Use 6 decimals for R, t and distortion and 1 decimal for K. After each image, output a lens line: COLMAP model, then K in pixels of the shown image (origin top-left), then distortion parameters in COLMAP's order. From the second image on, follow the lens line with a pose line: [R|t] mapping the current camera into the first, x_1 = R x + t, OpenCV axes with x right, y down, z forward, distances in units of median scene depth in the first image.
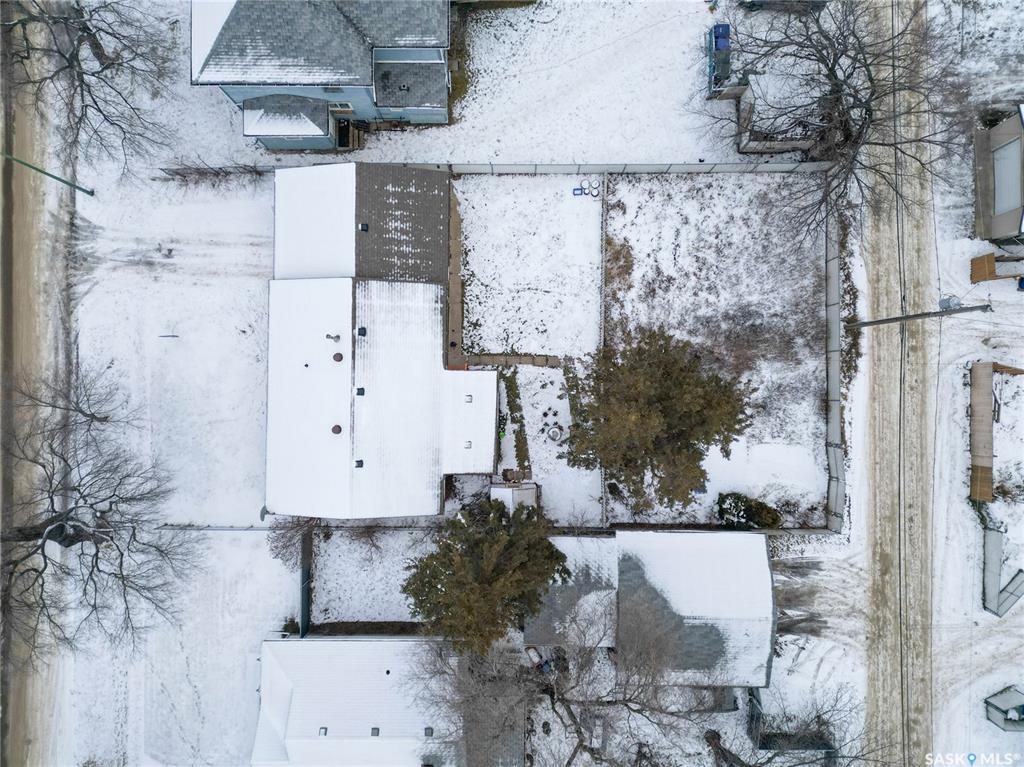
lens RADIAL K [[710.6, 0, 512.0], [0, 710.6, 383.5], [0, 0, 1]] dist [0.081239, -0.061898]
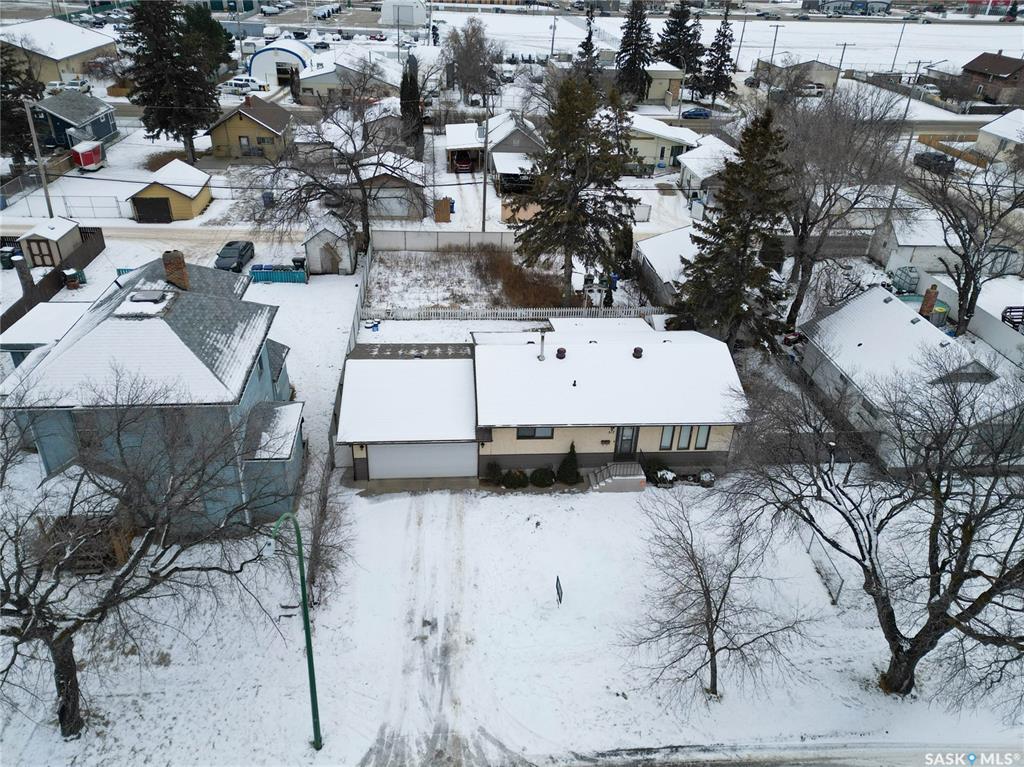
lens RADIAL K [[751.1, 0, 512.0], [0, 751.1, 383.5], [0, 0, 1]] dist [0.086624, -0.073319]
pose [[-0.094385, -0.495930, 0.863218, -0.982852], [0.994473, -0.006909, 0.104767, -0.180960], [-0.045993, 0.868335, 0.493841, 0.490290]]
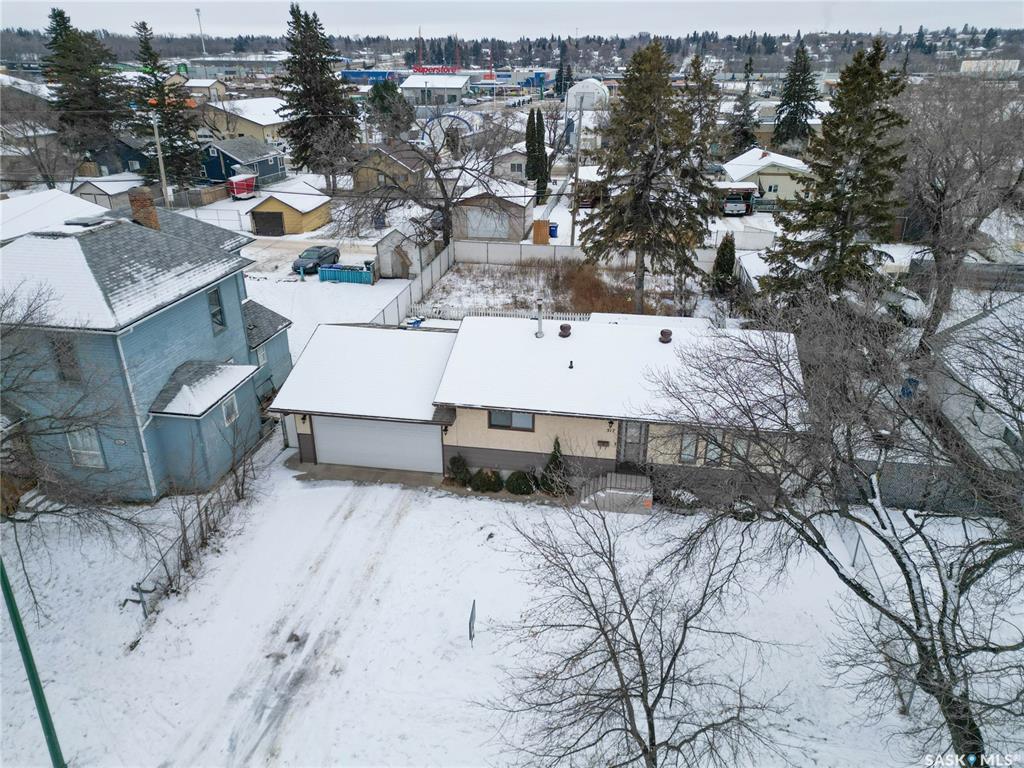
lens RADIAL K [[710.6, 0, 512.0], [0, 710.6, 384.0], [0, 0, 1]] dist [0.081239, -0.061898]
pose [[0.159642, -0.400710, 0.902190, -0.835797], [0.987102, 0.075929, -0.140943, 0.015269], [-0.012025, 0.913053, 0.407663, 0.666507]]
